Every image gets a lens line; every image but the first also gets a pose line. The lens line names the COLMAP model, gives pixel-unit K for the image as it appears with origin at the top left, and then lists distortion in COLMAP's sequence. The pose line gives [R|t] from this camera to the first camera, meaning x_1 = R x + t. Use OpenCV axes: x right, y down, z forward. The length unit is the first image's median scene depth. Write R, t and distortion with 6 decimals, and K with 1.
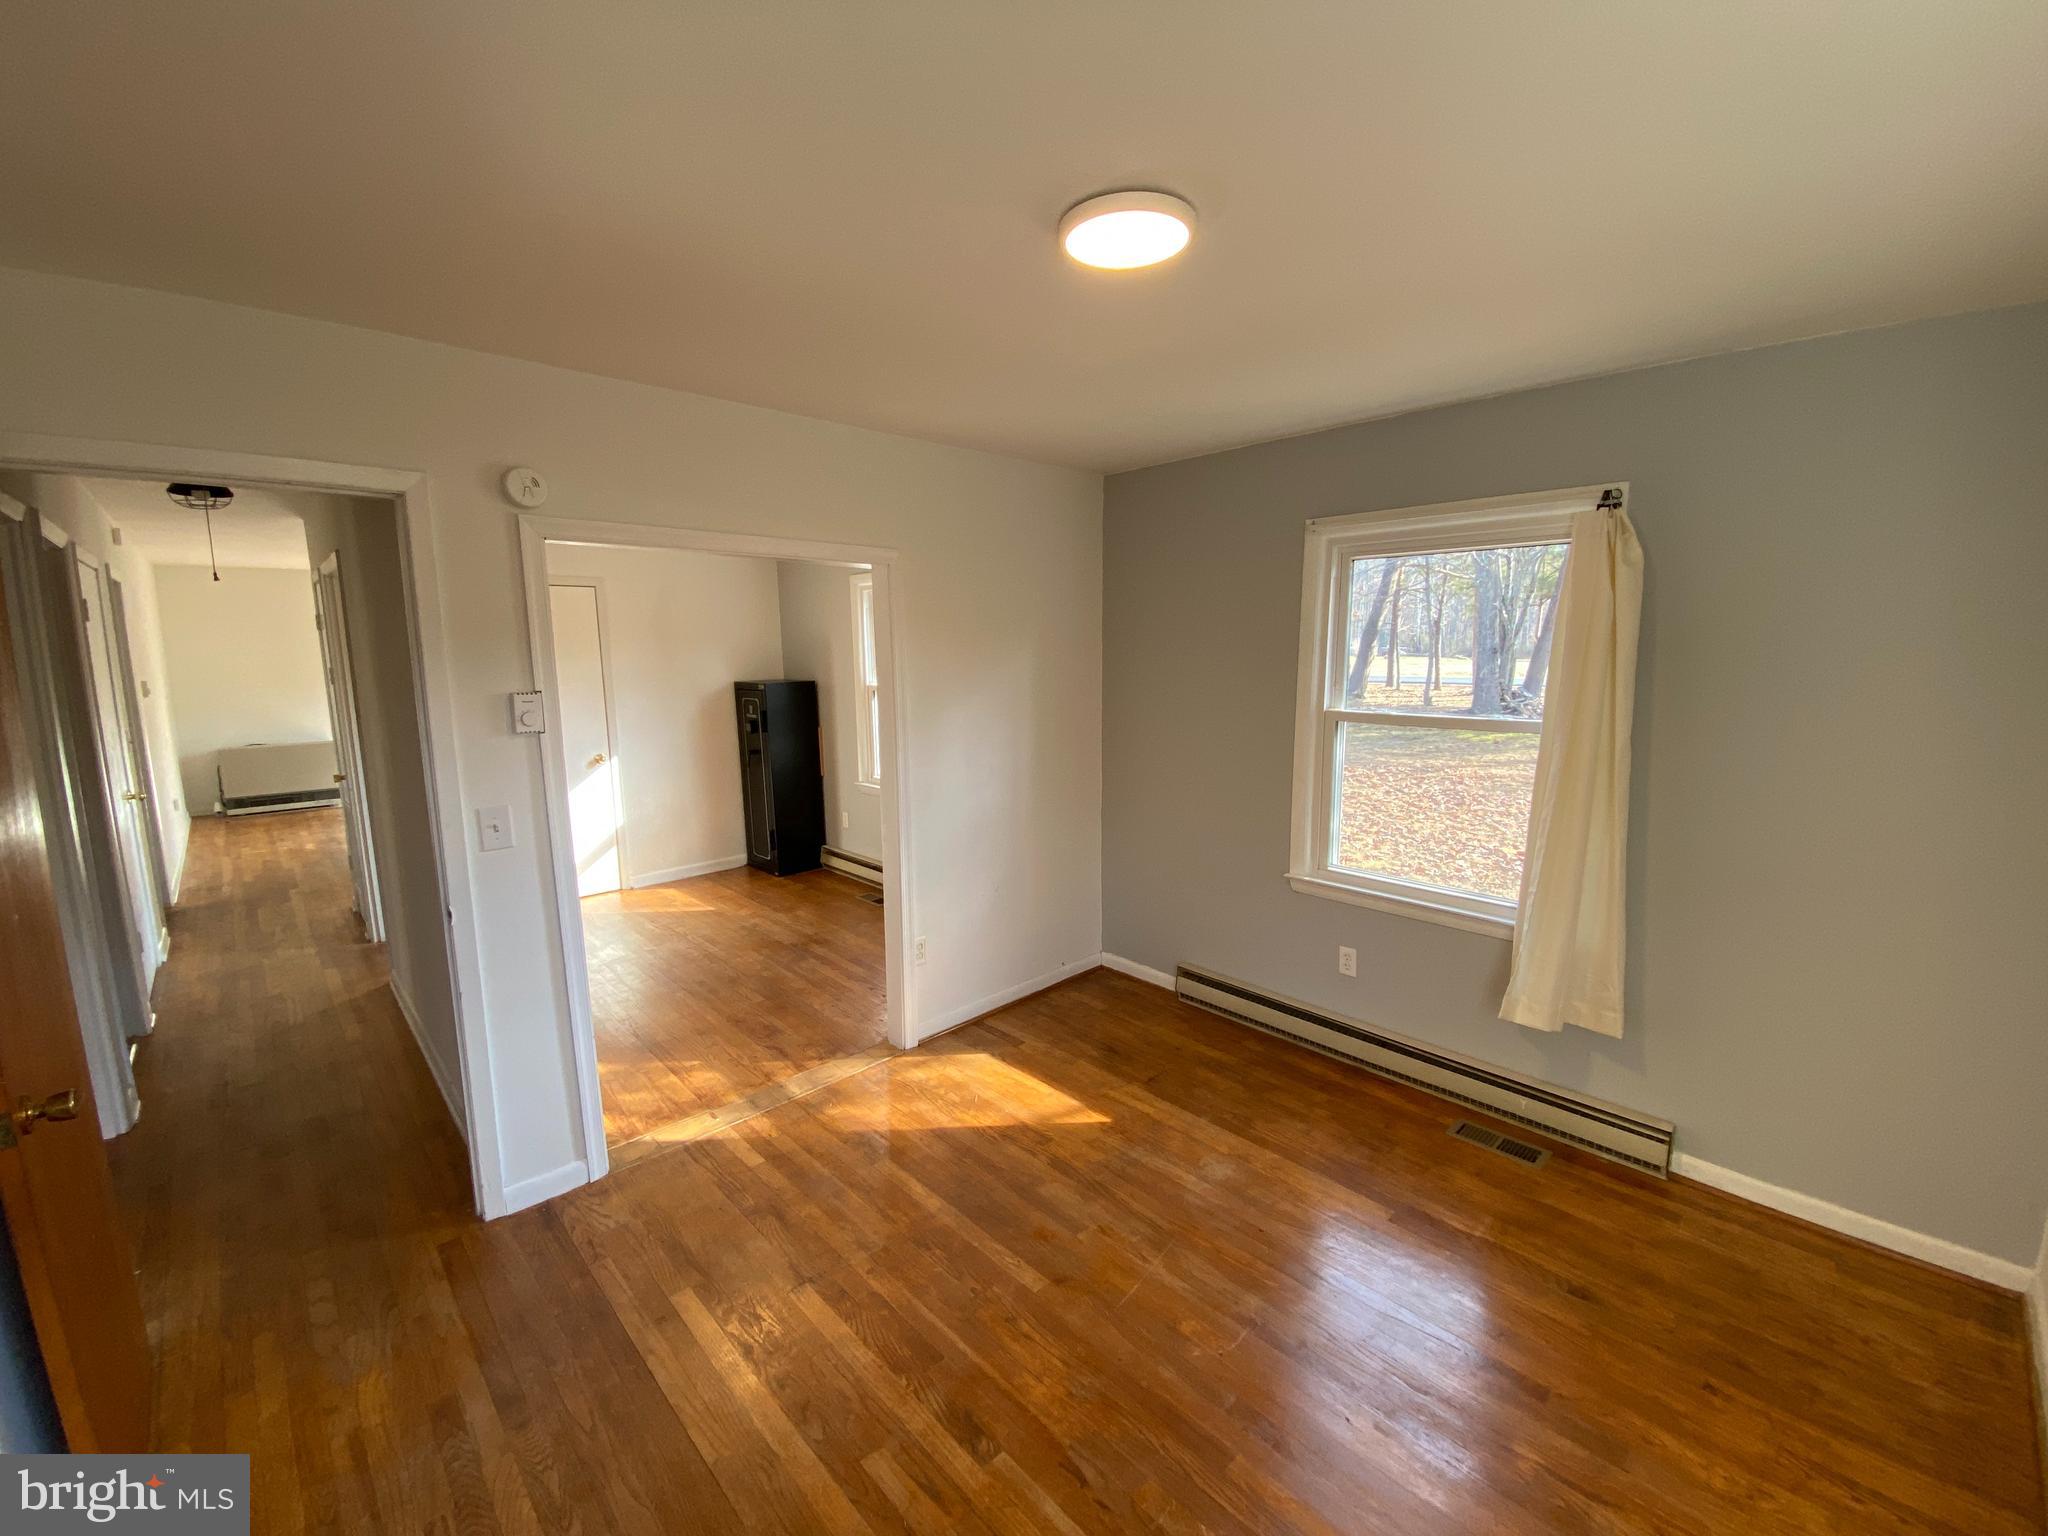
lens RADIAL K [[847.4, 0, 1050.5], [0, 847.4, 767.7], [0, 0, 1]] dist [0.050284, -0.040498]
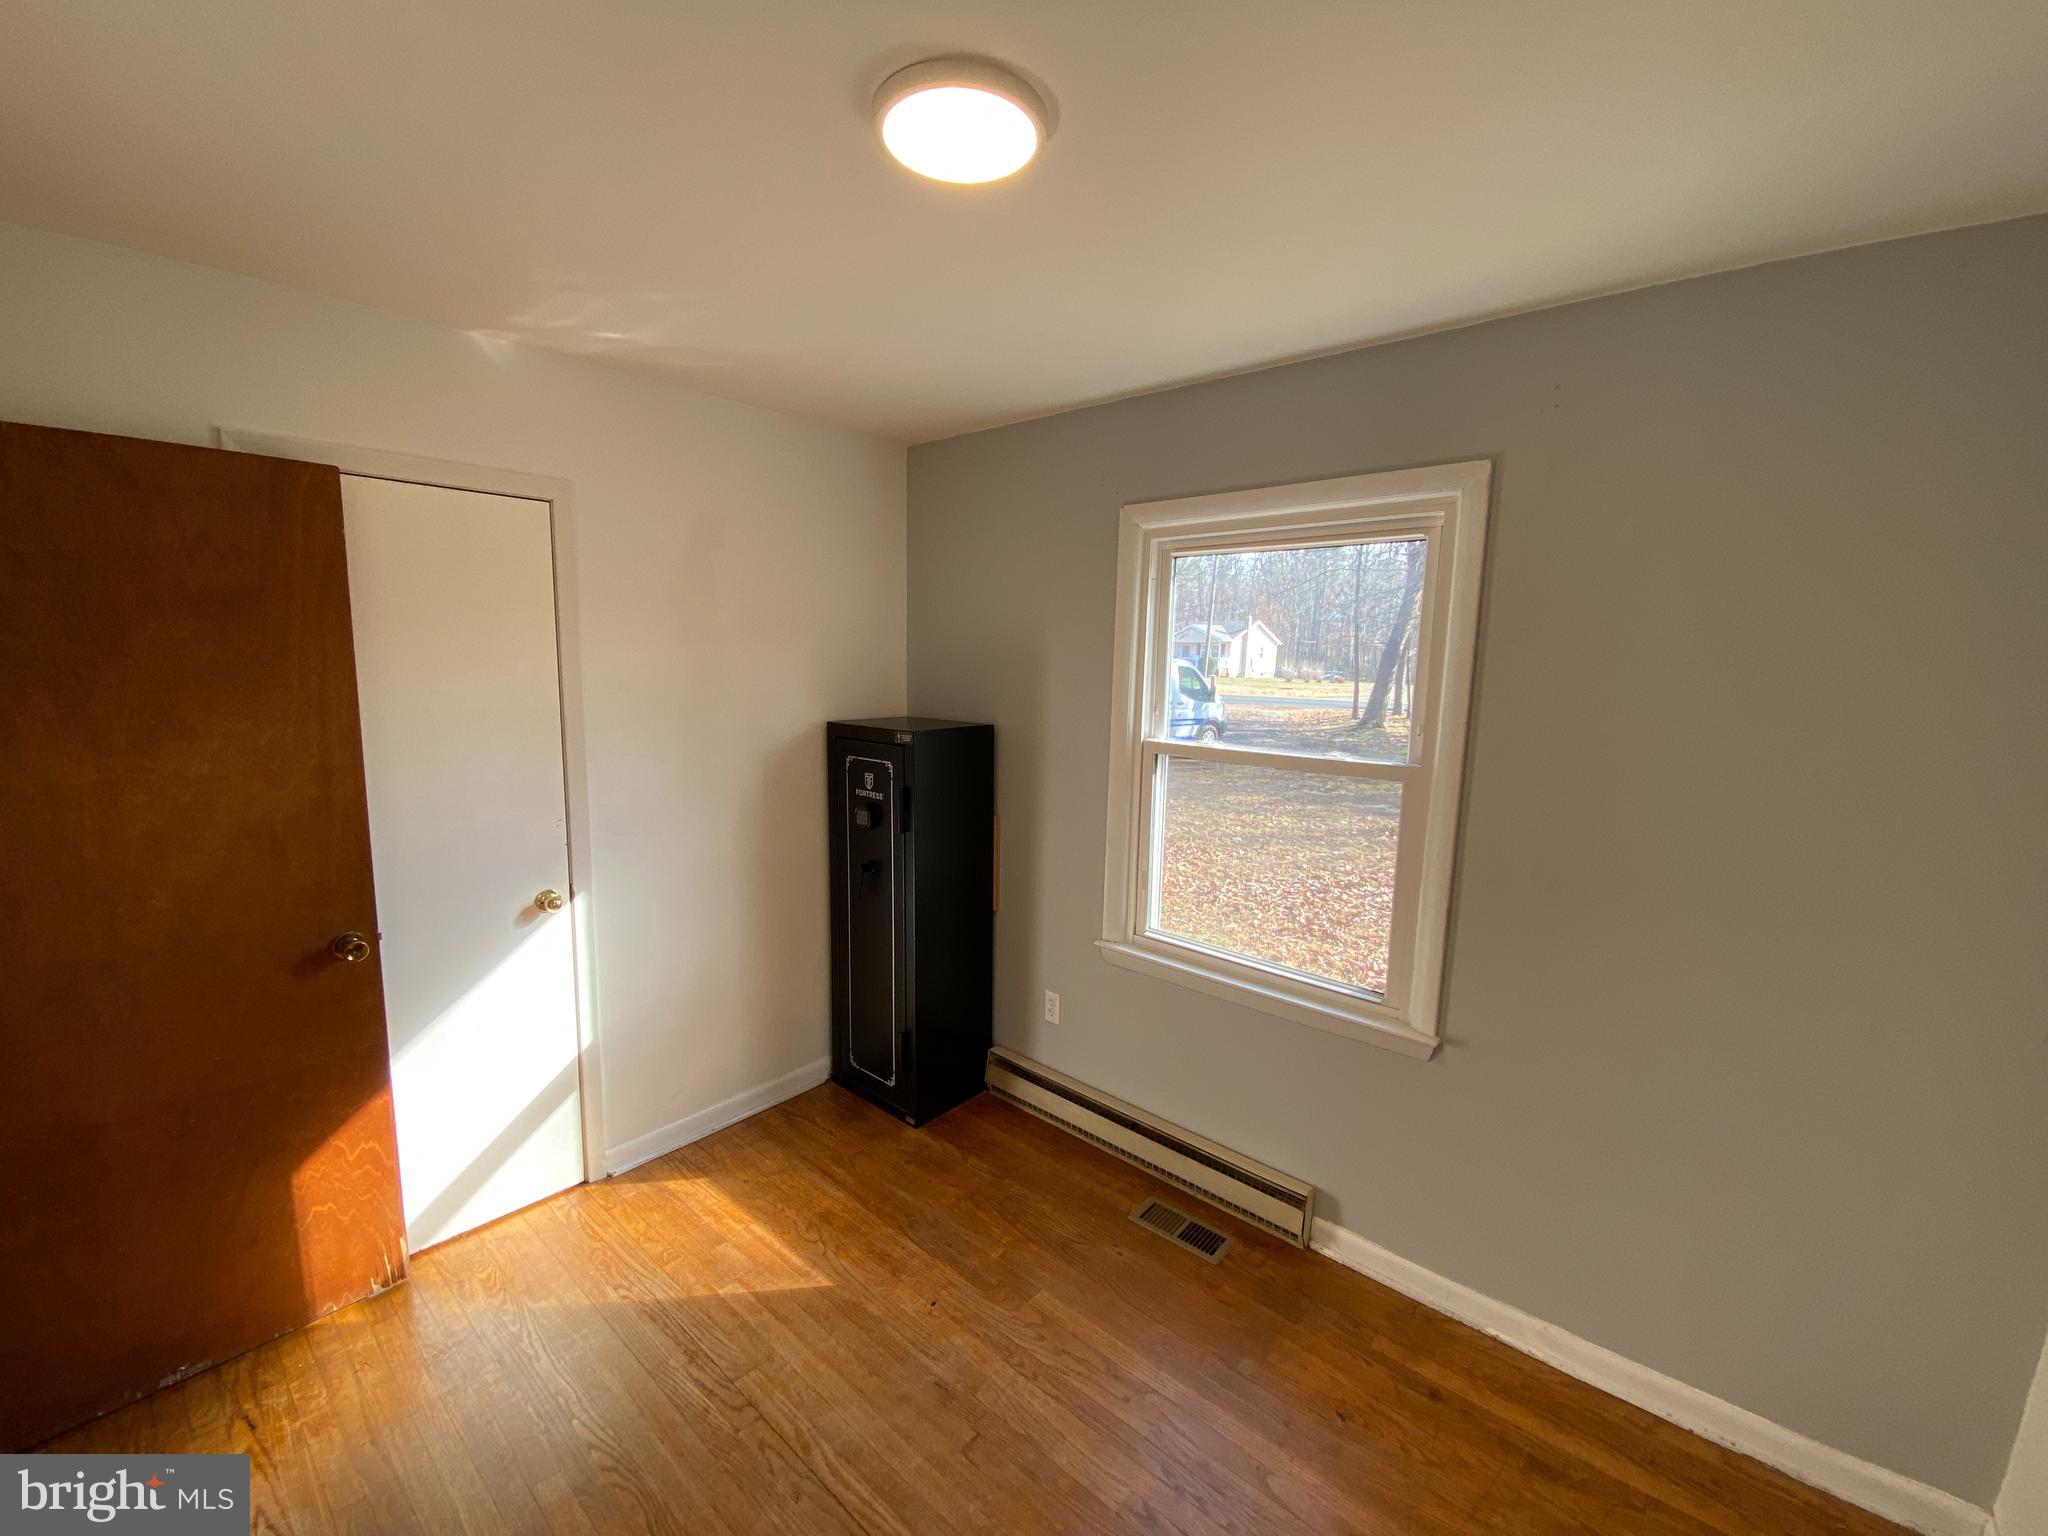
lens RADIAL K [[832.8, 0, 1021.2], [0, 832.8, 767.8], [0, 0, 1]] dist [0.024179, -0.022145]
pose [[0.996880, 0.016639, 0.077163, -0.297144], [-0.015506, 0.999763, -0.015261, -0.068734], [-0.077399, 0.014017, 0.996902, 0.517377]]
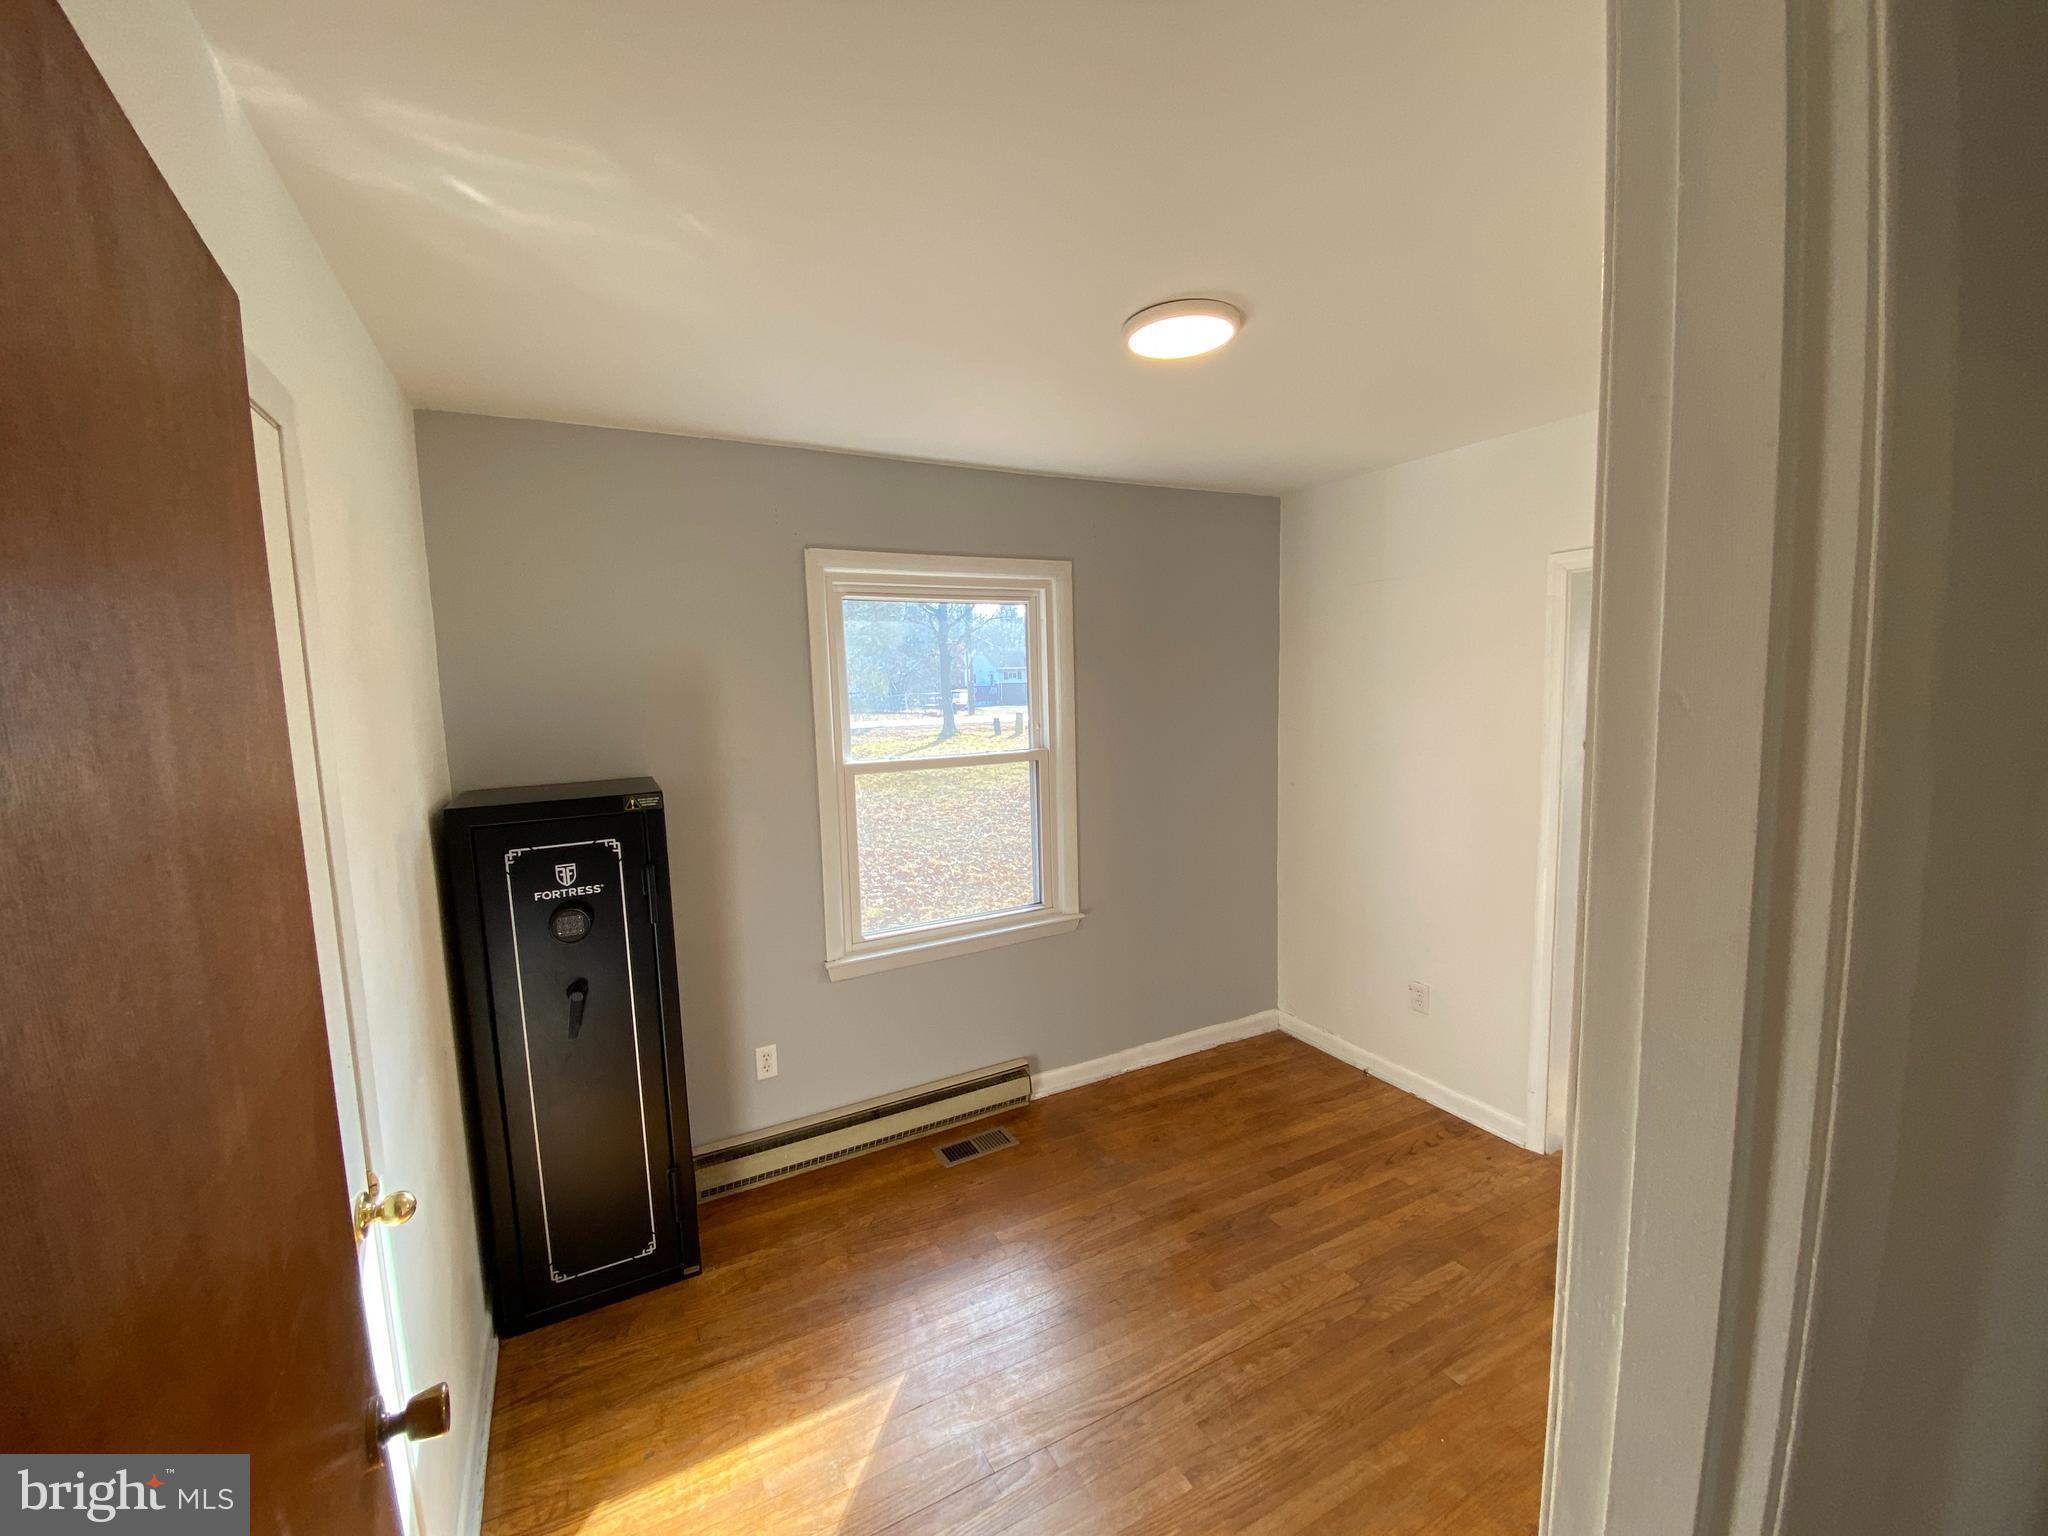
lens RADIAL K [[832.8, 0, 1021.2], [0, 832.8, 767.8], [0, 0, 1]] dist [0.024179, -0.022145]
pose [[0.293281, -0.106794, 0.950043, -0.616077], [0.178931, 0.982313, 0.055185, -0.095959], [-0.939133, 0.153808, 0.307202, 0.700883]]
